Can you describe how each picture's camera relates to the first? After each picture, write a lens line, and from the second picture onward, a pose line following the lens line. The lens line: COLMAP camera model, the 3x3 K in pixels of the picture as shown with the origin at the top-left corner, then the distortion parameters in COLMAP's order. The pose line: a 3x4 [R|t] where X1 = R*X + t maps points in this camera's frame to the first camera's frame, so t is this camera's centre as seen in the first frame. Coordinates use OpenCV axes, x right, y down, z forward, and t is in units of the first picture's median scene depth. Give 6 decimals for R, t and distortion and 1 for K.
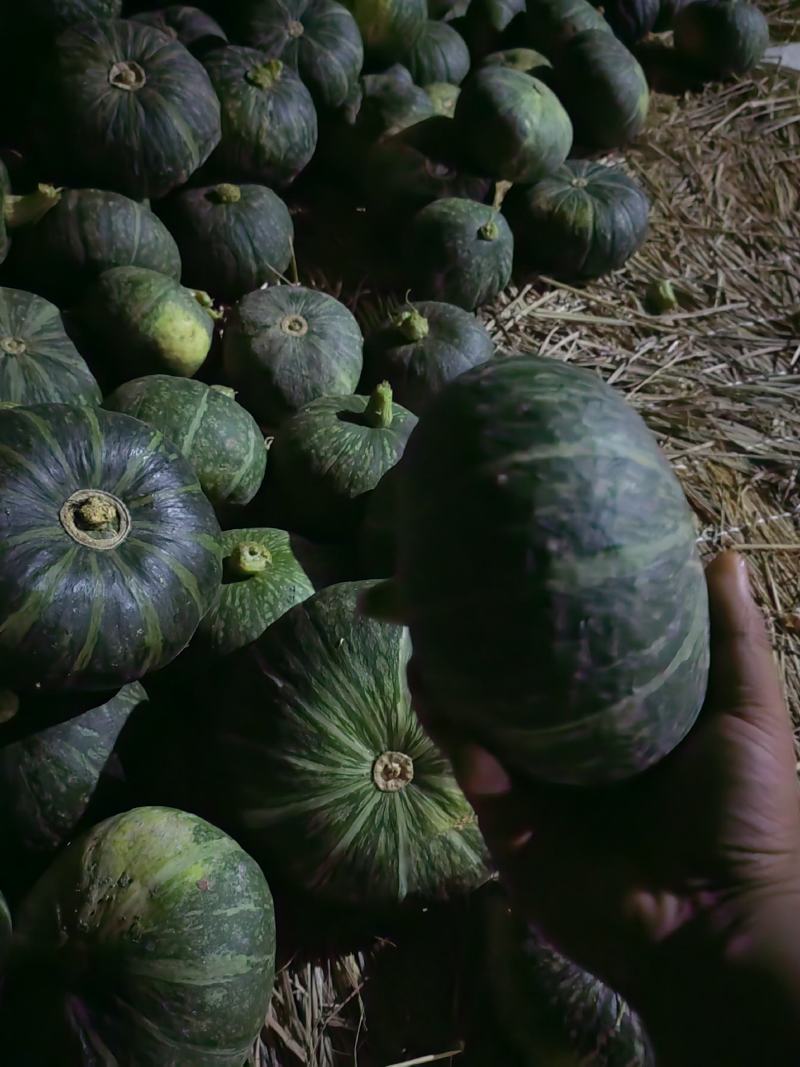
lens RADIAL K [[845.0, 0, 407.1], [0, 845.0, 537.5], [0, 0, 1]] dist [0.014888, 0.014631]
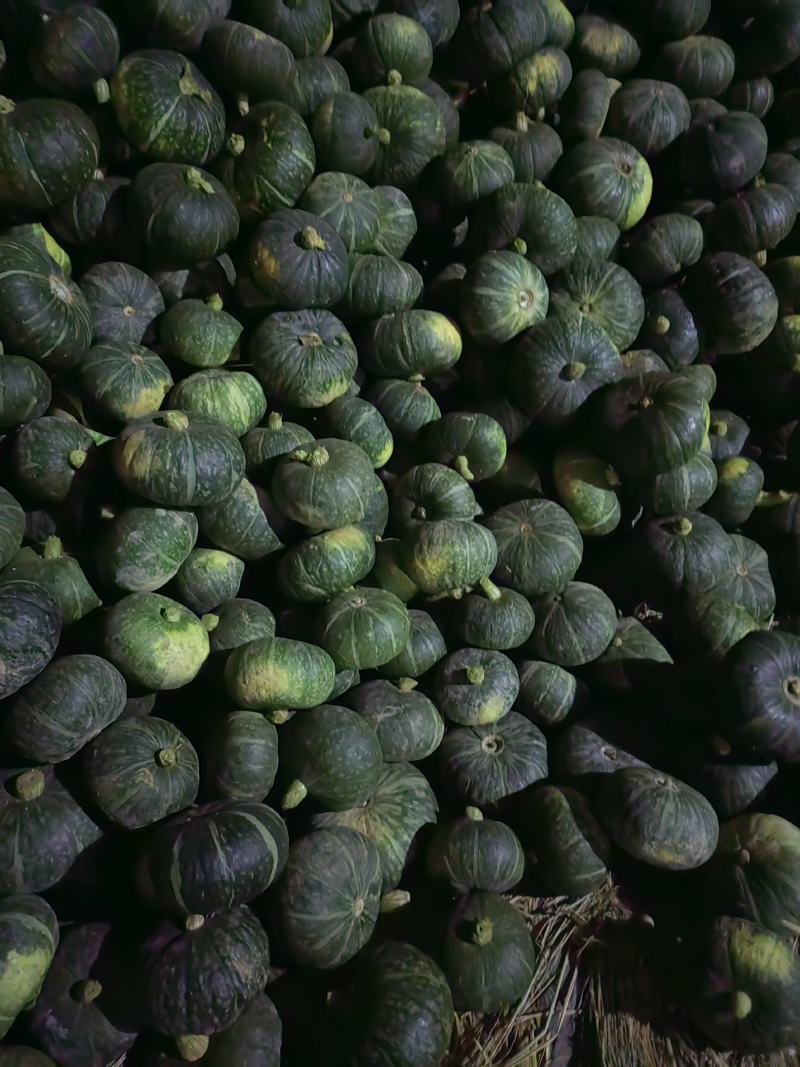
lens RADIAL K [[845.0, 0, 405.9], [0, 845.0, 535.9], [0, 0, 1]] dist [0.014888, 0.014631]
pose [[0.792956, 0.283001, -0.539566, -0.048302], [-0.341914, 0.939682, -0.009622, -0.019201], [0.504297, 0.192115, 0.841888, -0.982055]]
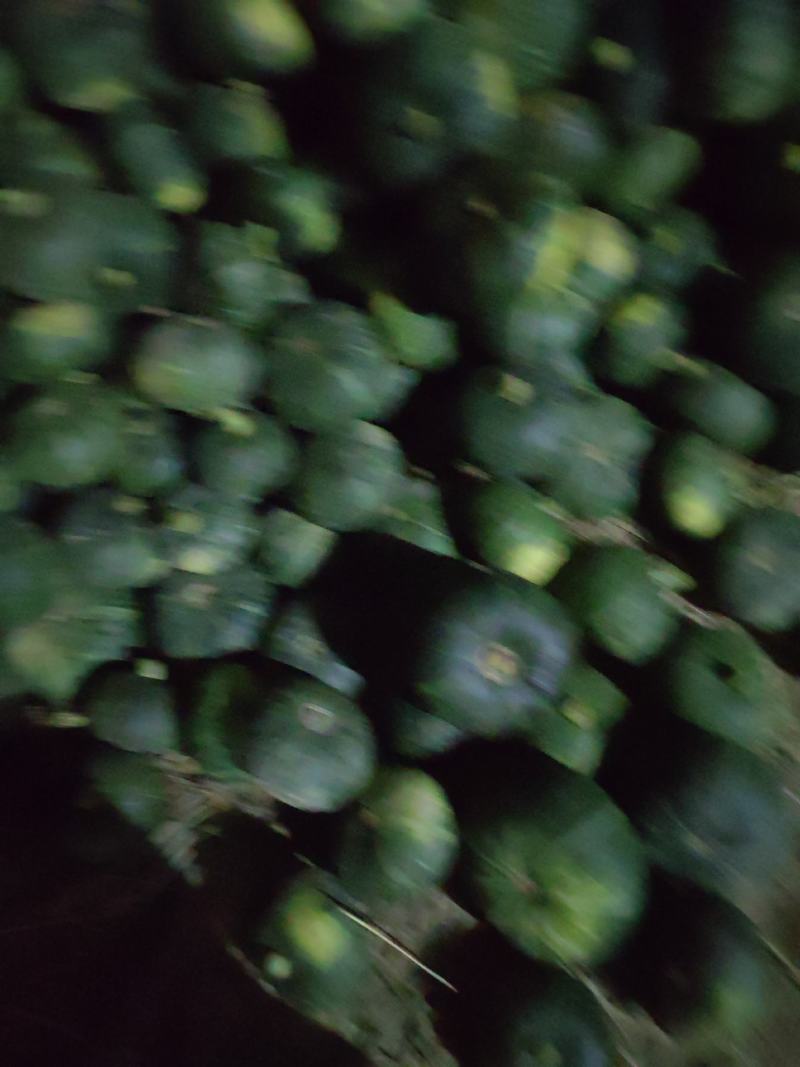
lens RADIAL K [[845.0, 0, 400.7], [0, 845.0, 529.4], [0, 0, 1]] dist [0.014888, 0.014631]
pose [[0.579844, 0.660820, -0.476547, 0.121793], [-0.499092, 0.750424, 0.433326, -0.569772], [0.643963, -0.013420, 0.764939, -0.342222]]
